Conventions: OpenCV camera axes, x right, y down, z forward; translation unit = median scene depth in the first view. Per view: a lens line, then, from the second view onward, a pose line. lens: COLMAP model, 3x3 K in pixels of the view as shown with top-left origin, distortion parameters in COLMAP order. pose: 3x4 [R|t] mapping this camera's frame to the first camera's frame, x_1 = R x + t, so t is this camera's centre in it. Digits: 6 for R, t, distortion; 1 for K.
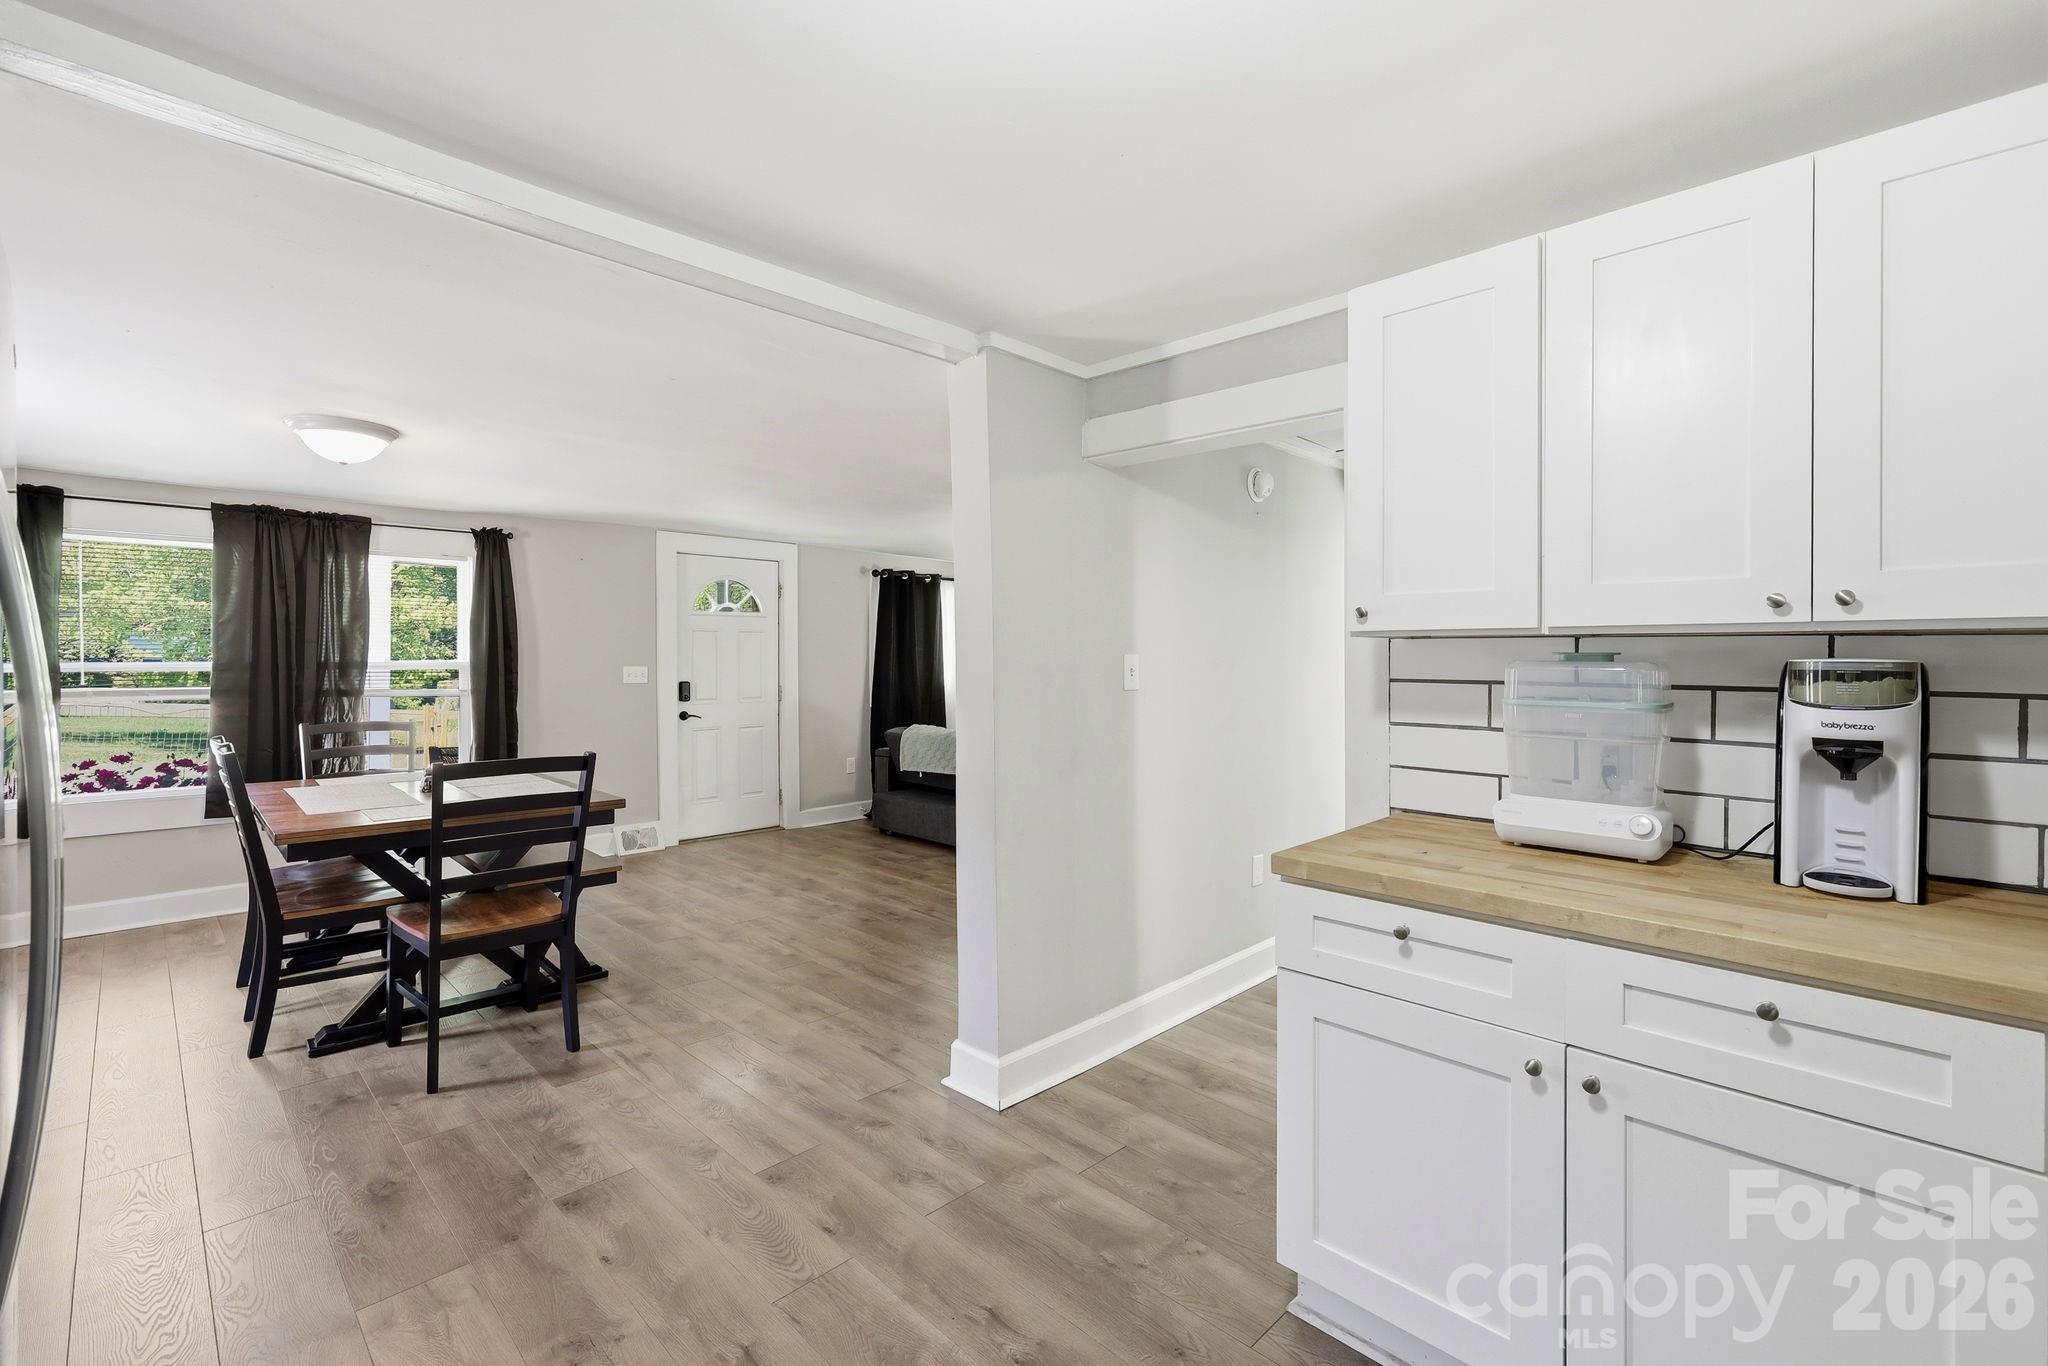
lens RADIAL K [[884.1, 0, 1028.1], [0, 884.1, 664.2], [0, 0, 1]] dist [0.001690, 0.000349]
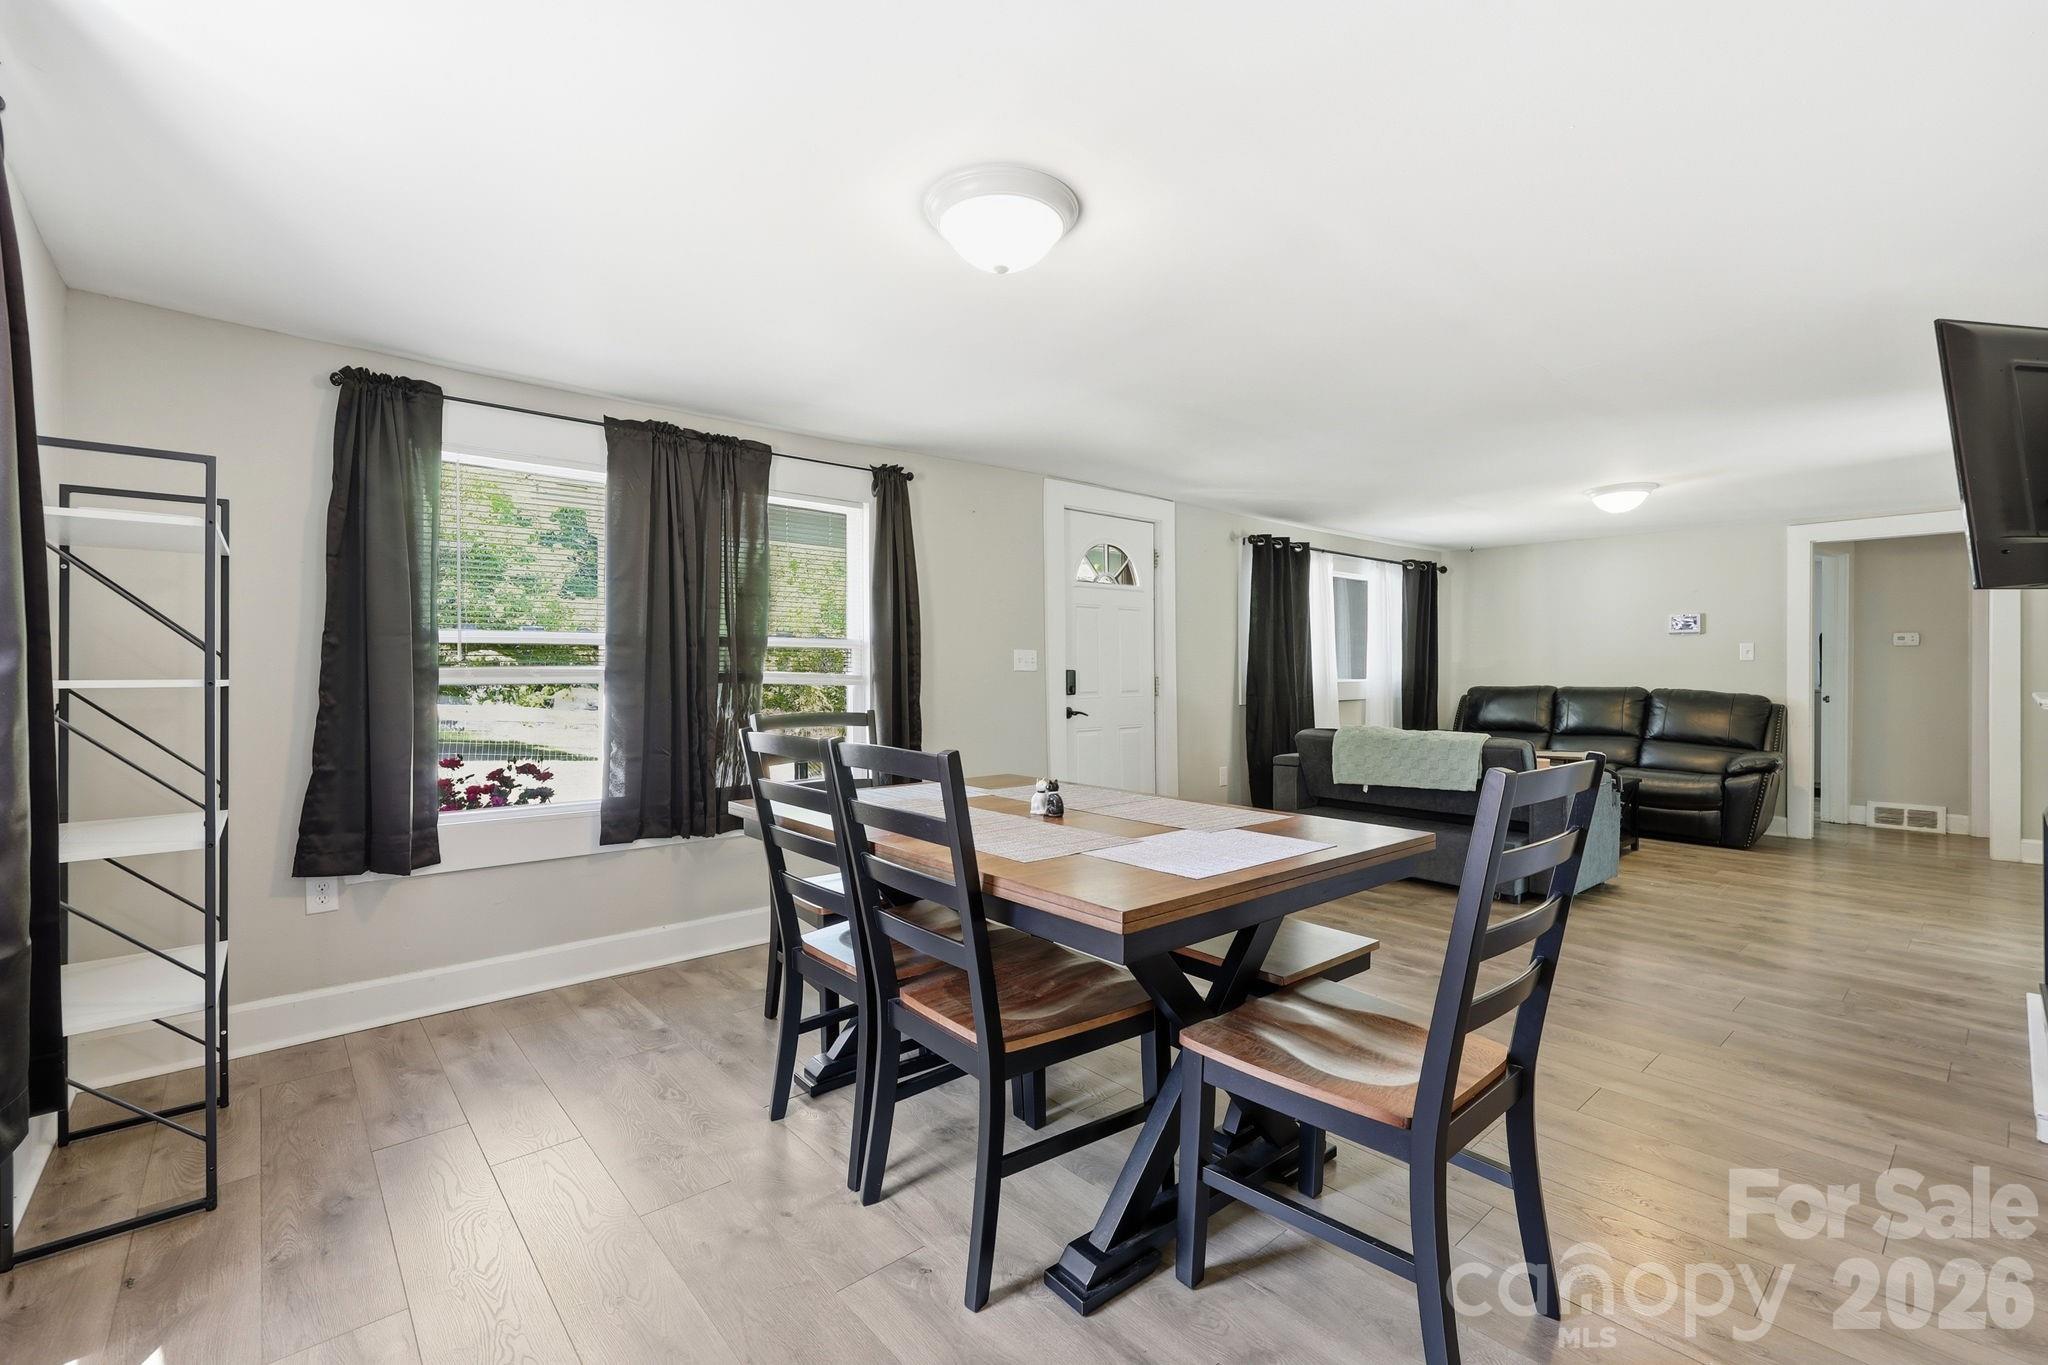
lens RADIAL K [[867.9, 0, 1024.0], [0, 867.9, 682.5], [0, 0, 1]] dist [-0.001933, -0.000094]
pose [[0.997151, -0.003299, -0.075362, -0.441684], [0.003790, 0.999973, 0.006361, 0.030707], [0.075339, -0.006629, 0.997136, 0.260373]]
